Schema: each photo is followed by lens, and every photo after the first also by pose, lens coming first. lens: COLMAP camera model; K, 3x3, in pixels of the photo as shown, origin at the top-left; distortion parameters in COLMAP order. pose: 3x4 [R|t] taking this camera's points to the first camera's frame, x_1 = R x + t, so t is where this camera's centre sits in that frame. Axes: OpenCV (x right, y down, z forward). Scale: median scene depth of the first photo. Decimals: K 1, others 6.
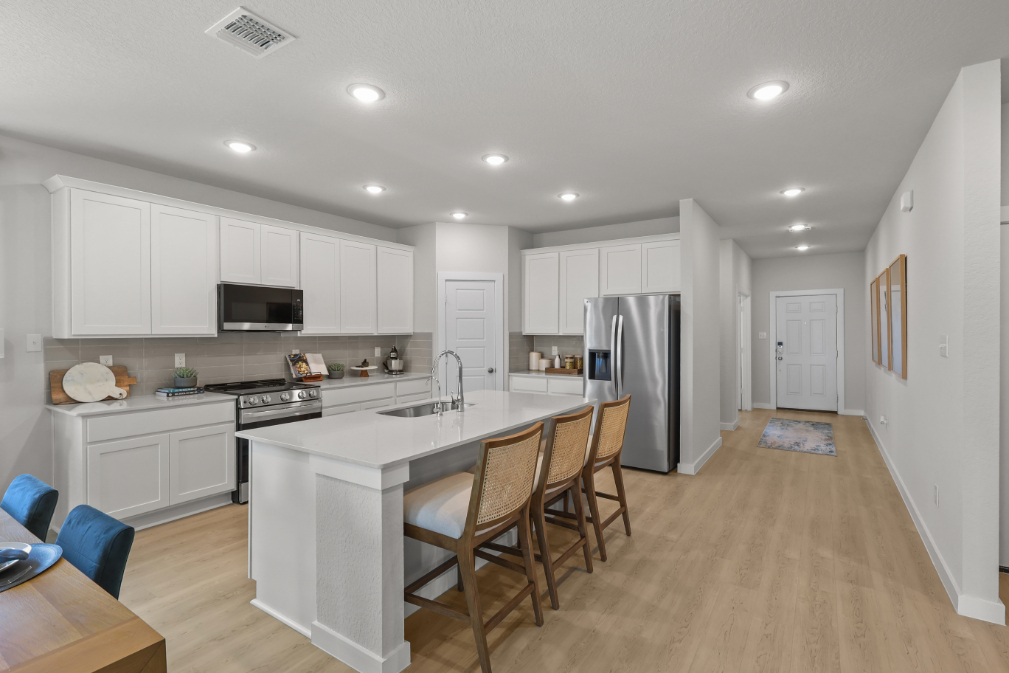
lens RADIAL K [[477.0, 0, 503.3], [0, 477.0, 335.7], [0, 0, 1]] dist [-0.003696, -0.000203]
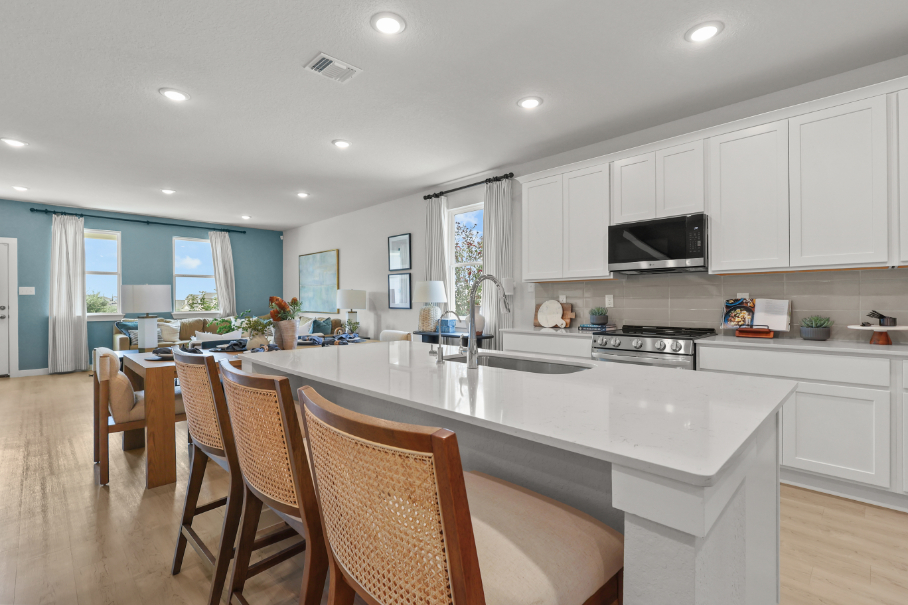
lens RADIAL K [[419.8, 0, 459.4], [0, 419.8, 302.0], [0, 0, 1]] dist [-0.004342, 0.001304]
pose [[-0.191781, 0.001777, -0.981436, 0.299039], [-0.003003, 0.999993, 0.002397, 0.043424], [0.981433, 0.003407, -0.191774, 0.699468]]
